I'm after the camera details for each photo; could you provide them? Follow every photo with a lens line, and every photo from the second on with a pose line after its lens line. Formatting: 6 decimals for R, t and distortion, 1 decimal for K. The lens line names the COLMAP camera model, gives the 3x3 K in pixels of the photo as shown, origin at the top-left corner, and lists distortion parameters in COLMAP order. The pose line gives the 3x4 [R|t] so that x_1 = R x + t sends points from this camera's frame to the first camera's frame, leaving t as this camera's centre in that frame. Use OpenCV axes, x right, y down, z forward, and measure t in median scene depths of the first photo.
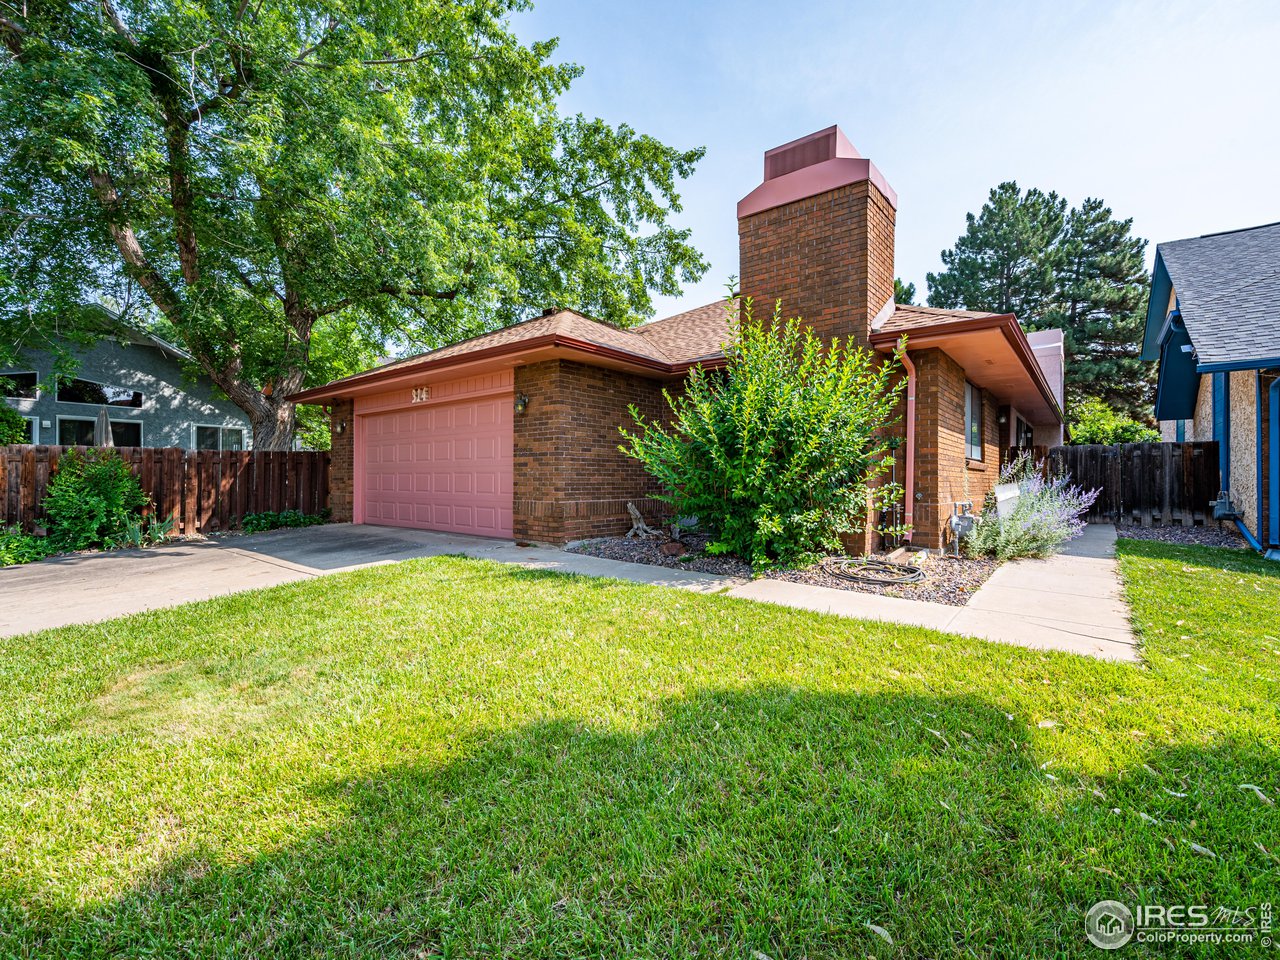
lens RADIAL K [[566.6, 0, 637.1], [0, 566.6, 479.1], [0, 0, 1]] dist [-0.000214, -0.000739]
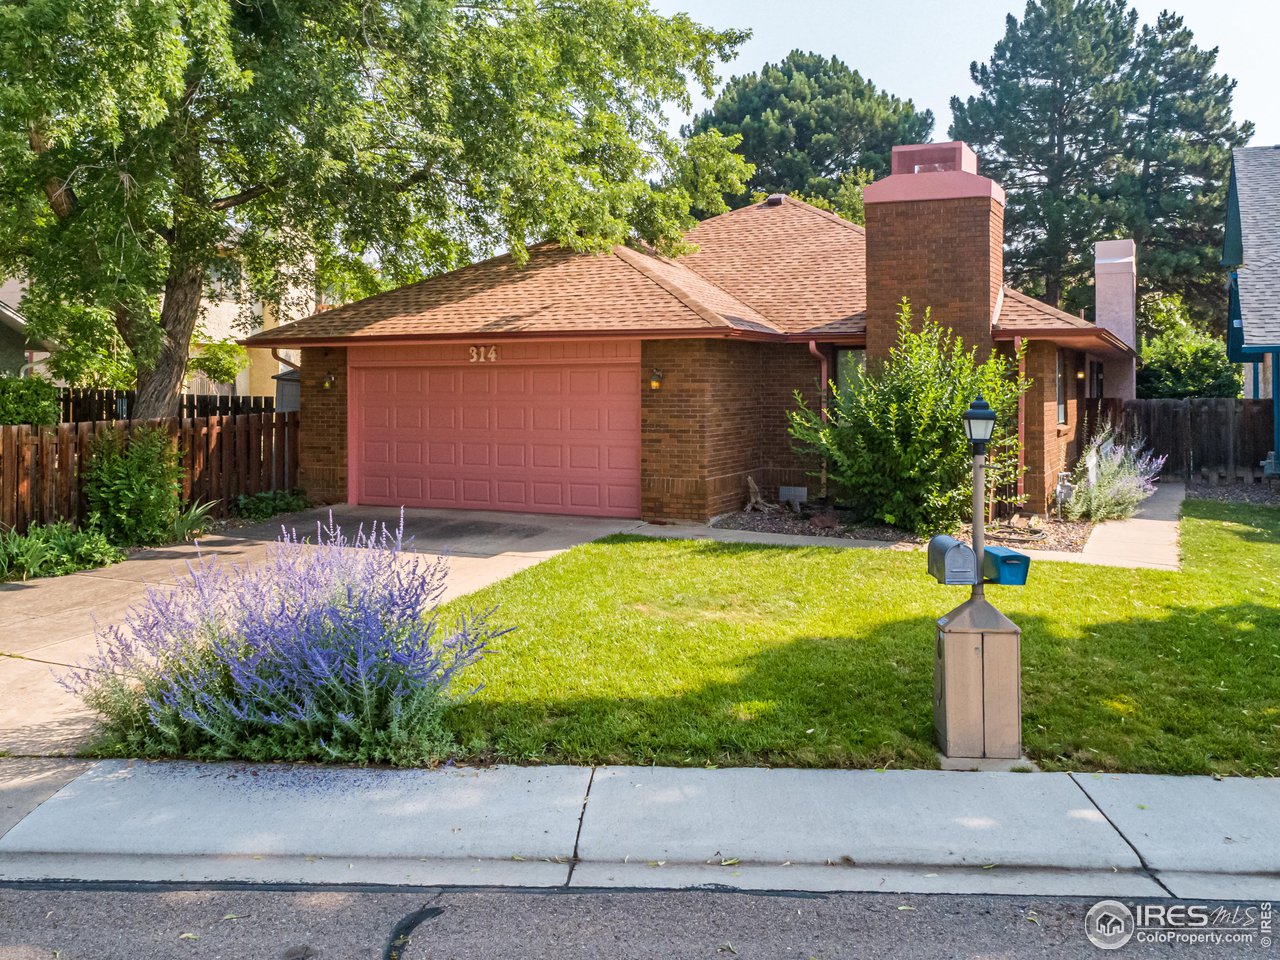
lens RADIAL K [[1159.3, 0, 616.5], [0, 1159.3, 389.1], [0, 0, 1]] dist [0.010379, 0.010470]
pose [[0.974055, -0.006954, 0.226203, -0.547329], [0.006546, 0.999975, 0.002555, -0.091867], [-0.226215, -0.001008, 0.974077, -0.711030]]
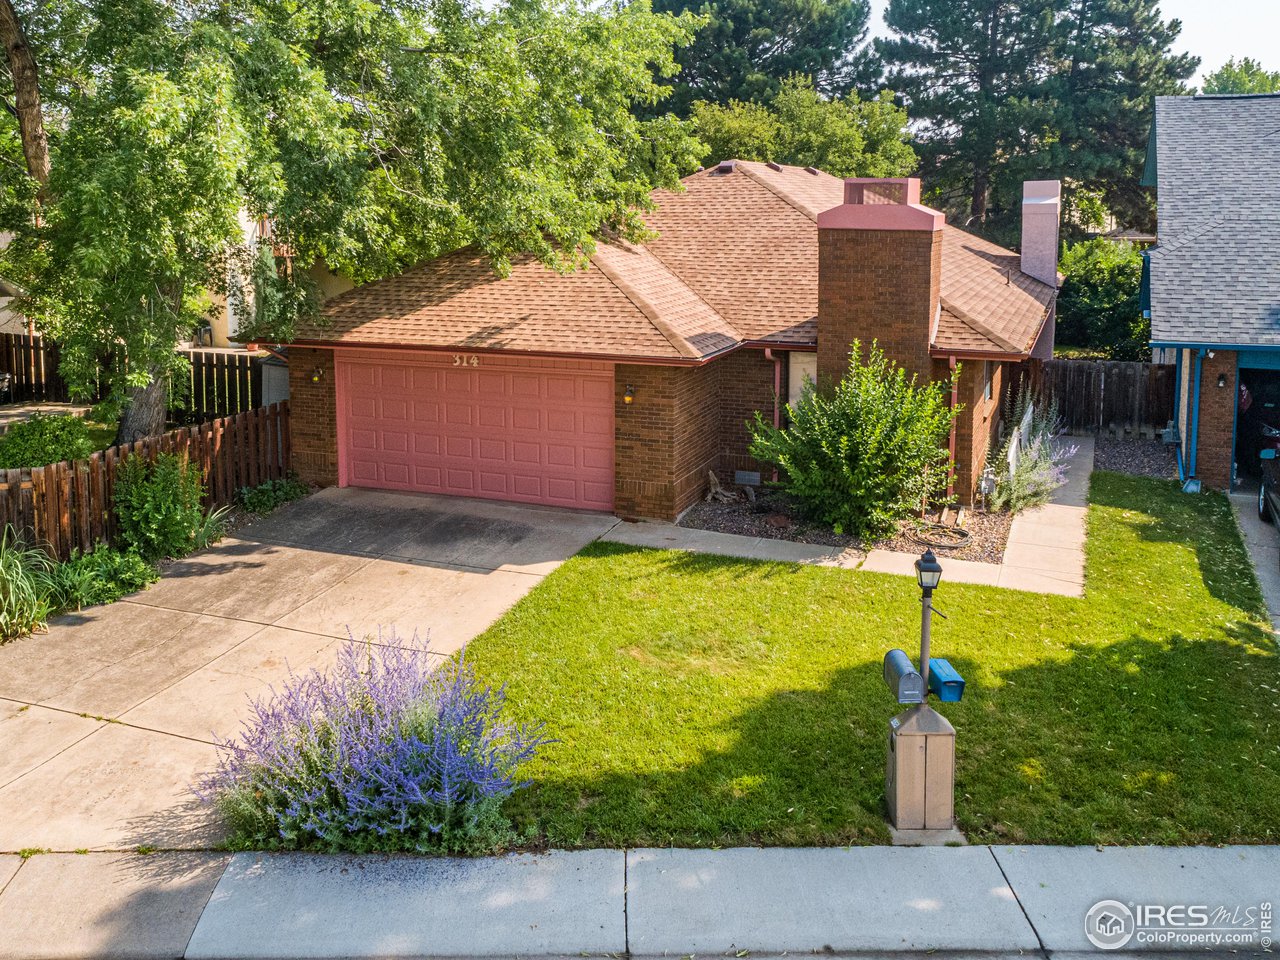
lens RADIAL K [[1186.8, 0, 589.1], [0, 1186.8, 357.4], [0, 0, 1]] dist [0.009145, 0.007553]
pose [[0.962012, -0.047454, 0.268852, -0.666878], [0.012257, 0.991292, 0.131112, -0.377744], [-0.272733, -0.122836, 0.954216, -0.858220]]
